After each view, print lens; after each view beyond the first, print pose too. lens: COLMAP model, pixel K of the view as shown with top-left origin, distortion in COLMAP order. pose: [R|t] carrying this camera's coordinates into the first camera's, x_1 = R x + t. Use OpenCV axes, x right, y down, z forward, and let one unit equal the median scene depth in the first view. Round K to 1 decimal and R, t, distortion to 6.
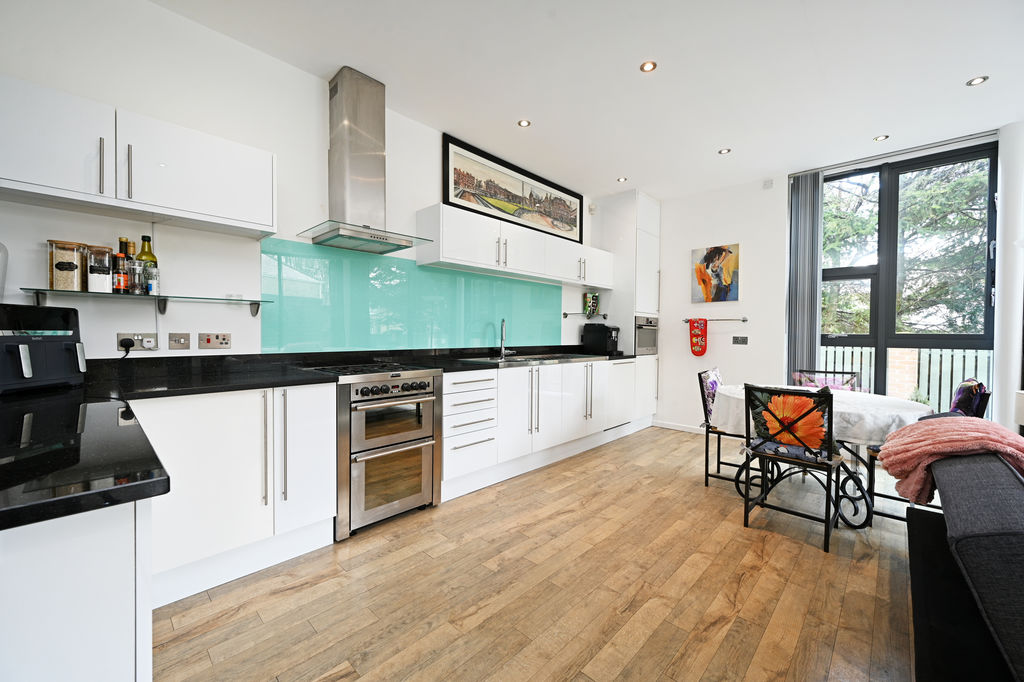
lens RADIAL K [[401.5, 0, 507.3], [0, 401.5, 339.3], [0, 0, 1]] dist [0.000587, -0.000021]
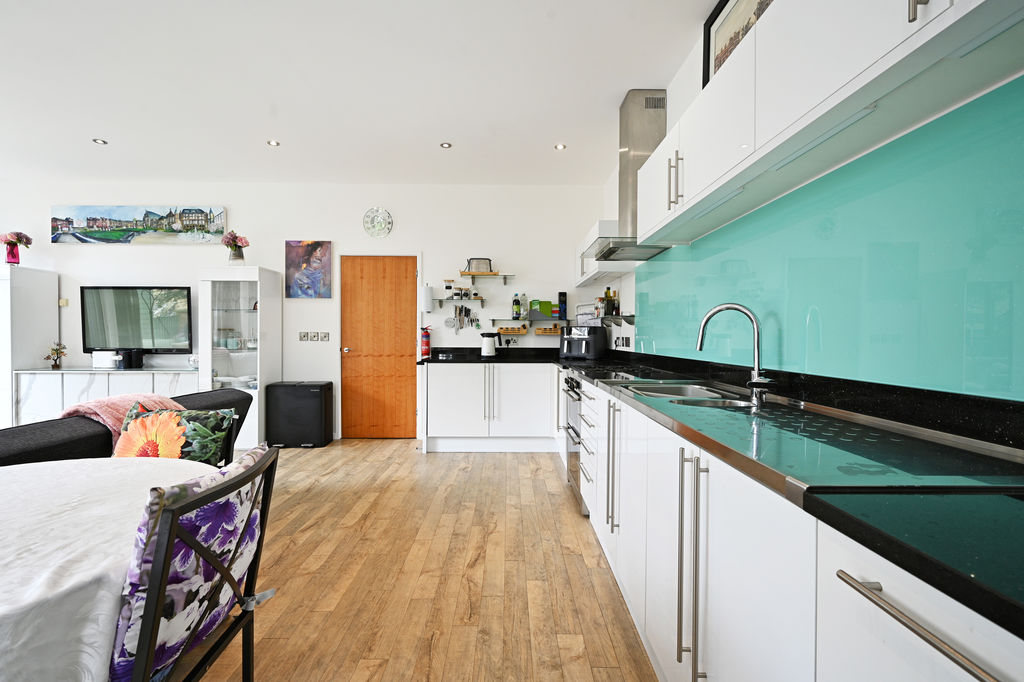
lens RADIAL K [[446.8, 0, 508.3], [0, 446.8, 340.7], [0, 0, 1]] dist [0.001426, 0.000041]
pose [[-0.718345, -0.003199, -0.695680, 0.798441], [-0.021040, 0.999632, 0.017128, -0.019223], [0.695369, 0.026941, -0.718148, 1.871074]]
